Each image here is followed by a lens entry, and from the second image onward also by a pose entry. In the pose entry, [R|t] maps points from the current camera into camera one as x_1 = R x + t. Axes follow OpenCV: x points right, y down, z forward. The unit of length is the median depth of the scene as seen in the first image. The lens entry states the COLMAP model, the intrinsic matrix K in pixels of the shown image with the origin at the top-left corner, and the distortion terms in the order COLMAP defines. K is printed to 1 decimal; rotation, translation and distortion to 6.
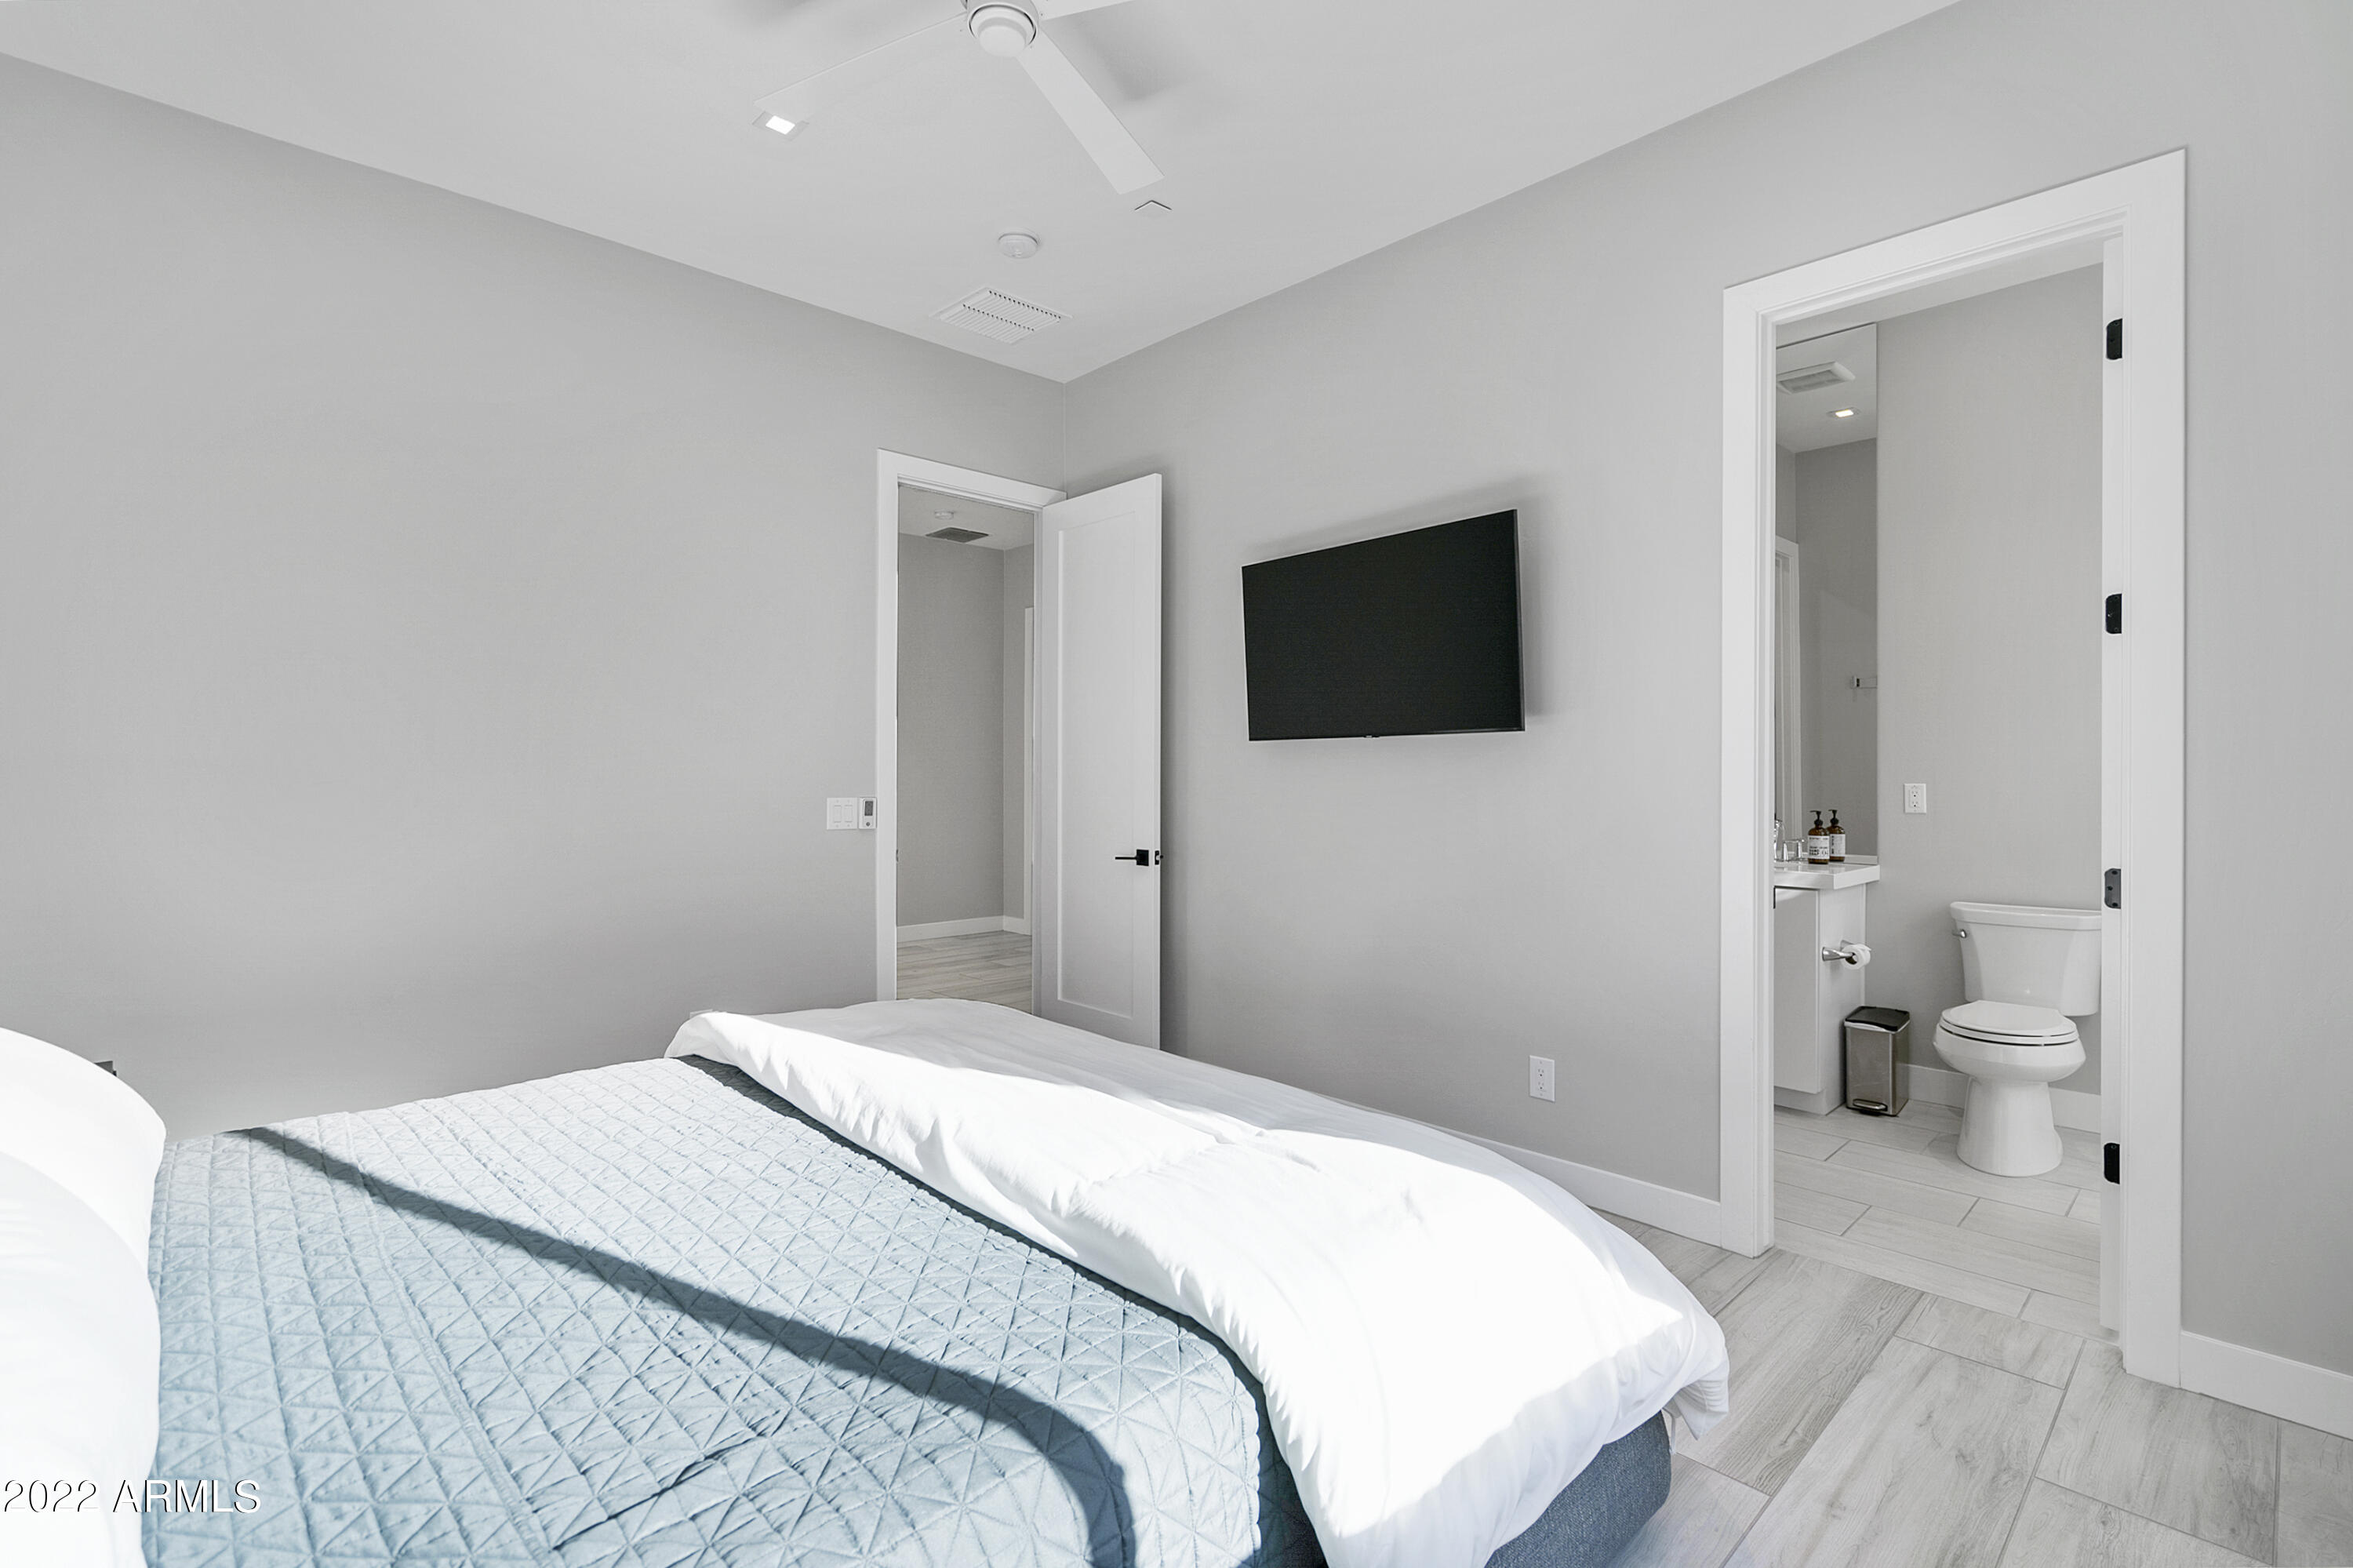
lens RADIAL K [[1072.5, 0, 1172.5], [0, 1072.5, 777.3], [0, 0, 1]] dist [0.001342, 0.000266]
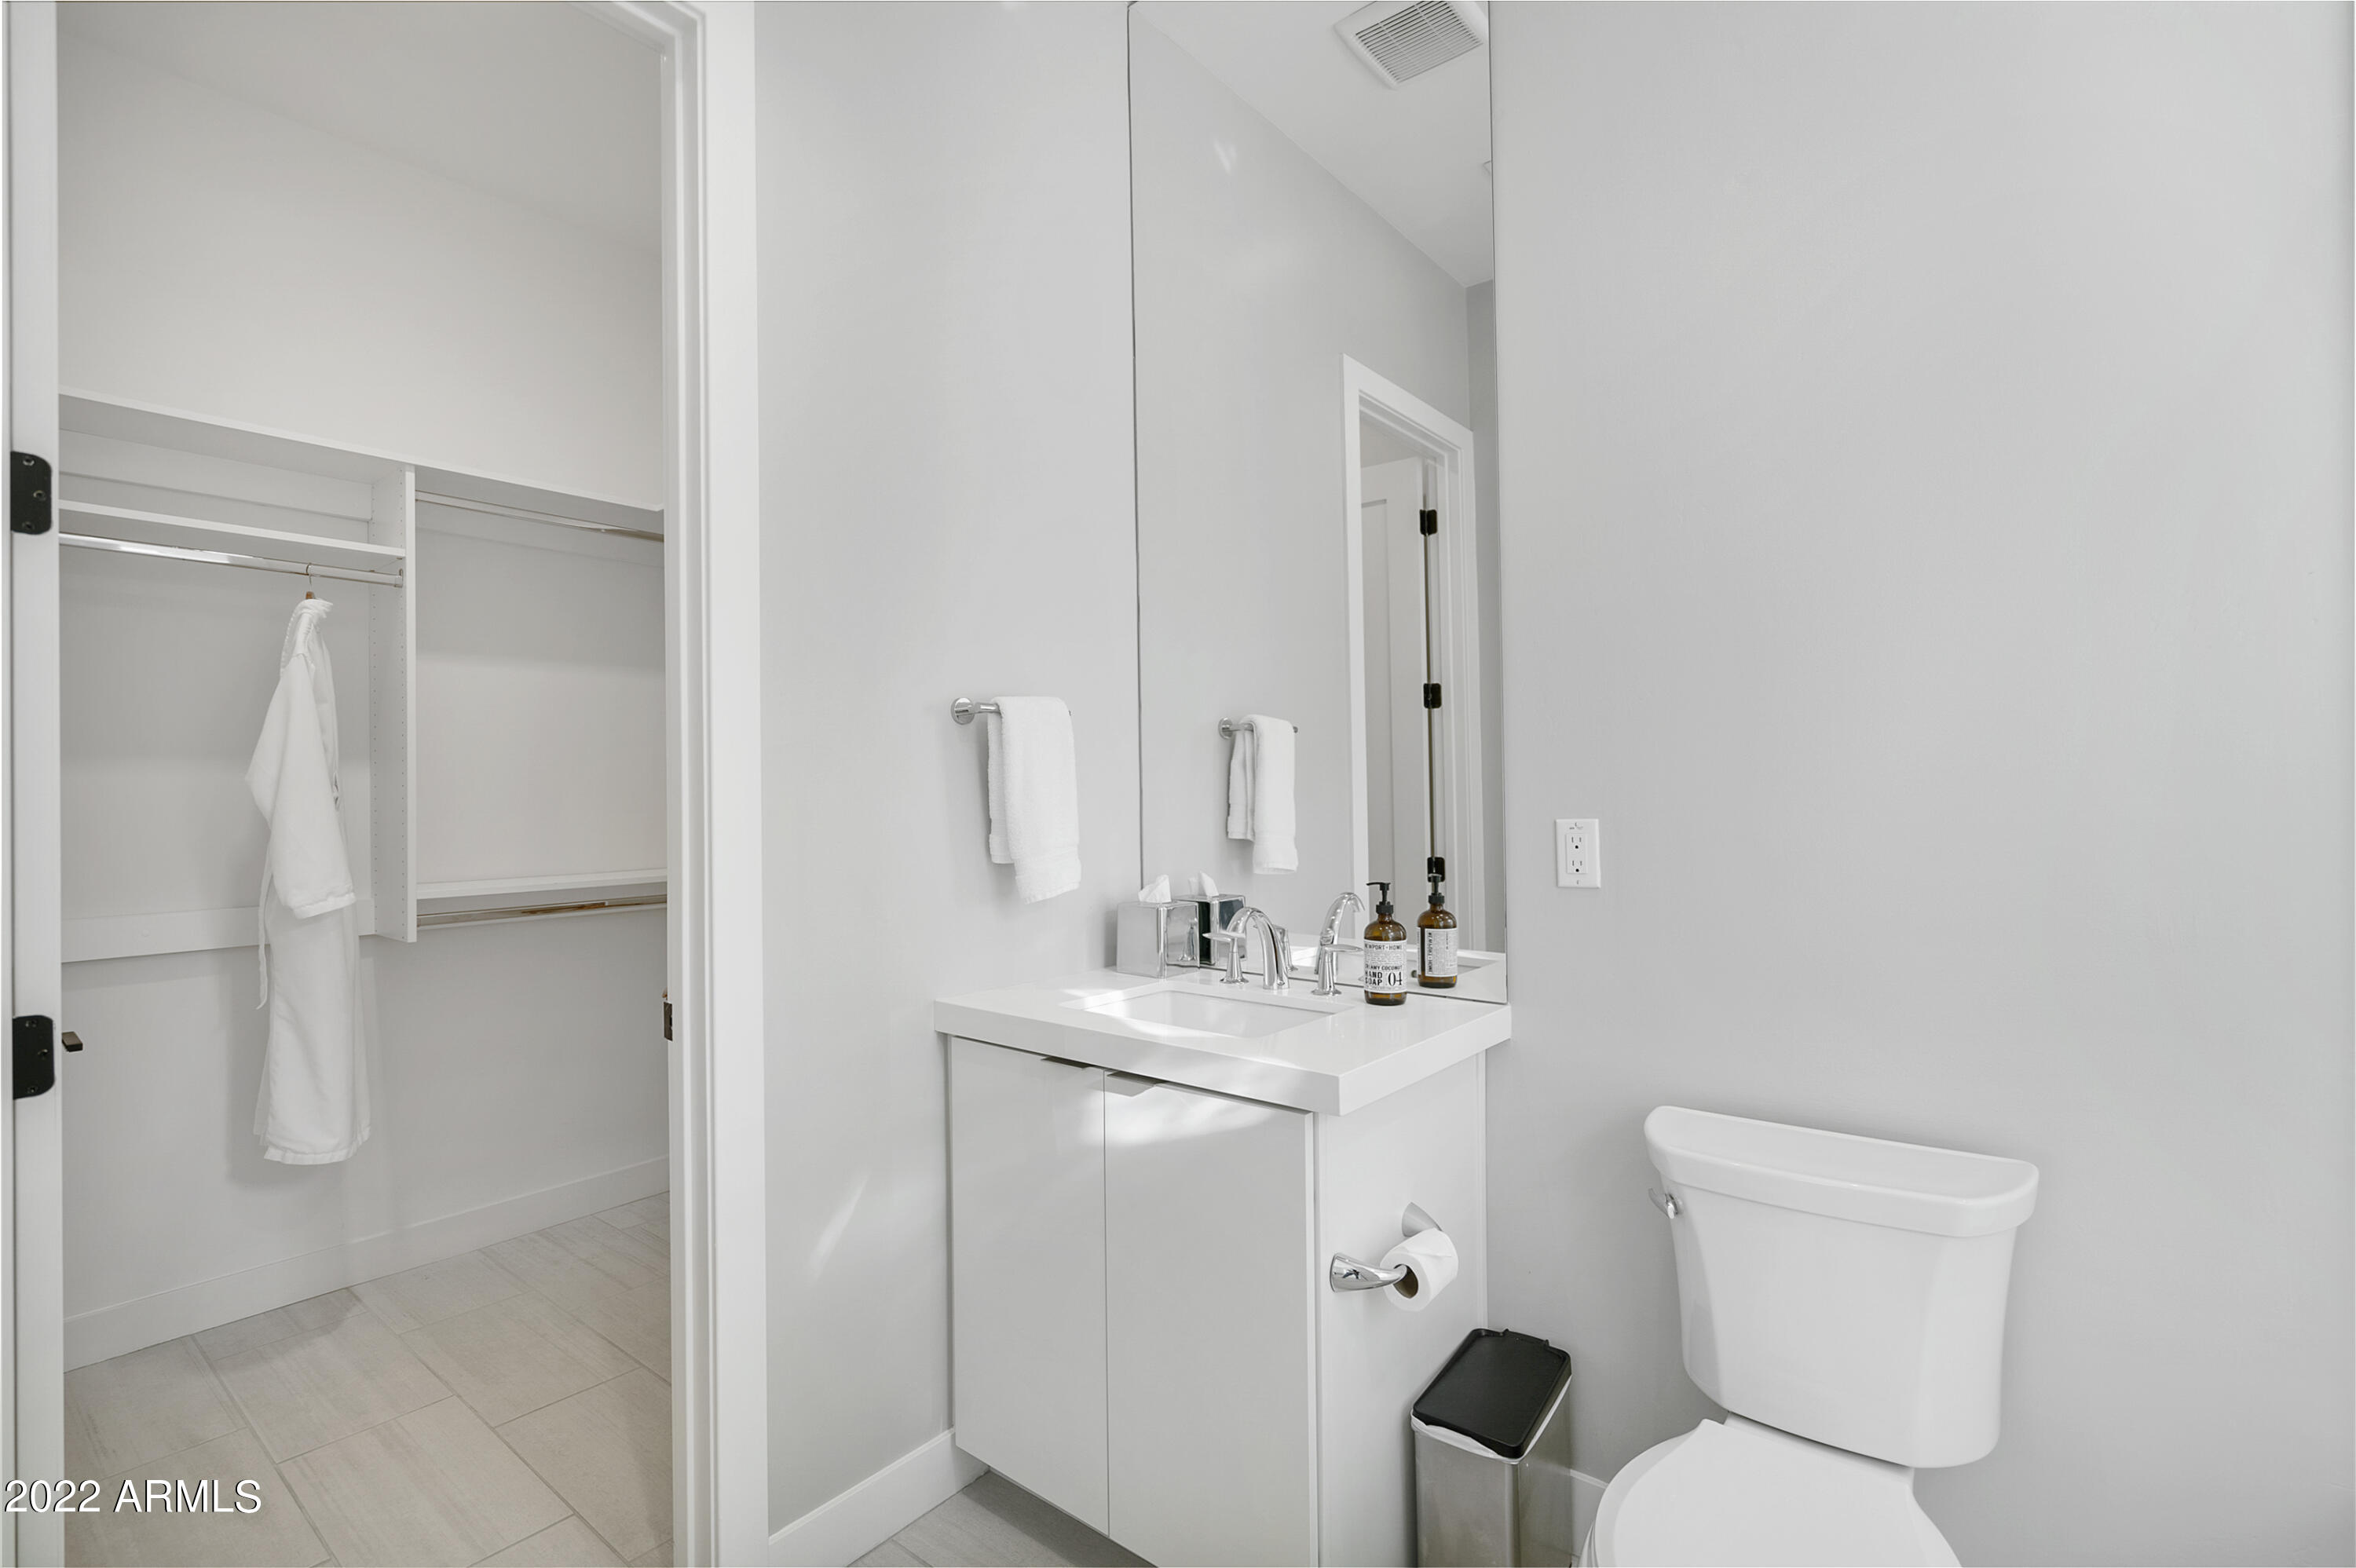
lens RADIAL K [[1073.7, 0, 1178.9], [0, 1073.7, 789.9], [0, 0, 1]] dist [0.001342, 0.000266]
pose [[0.989991, -0.003086, 0.141096, 0.474076], [0.006205, 0.999746, -0.021669, 0.002417], [-0.140993, 0.022327, 0.989759, 0.596702]]
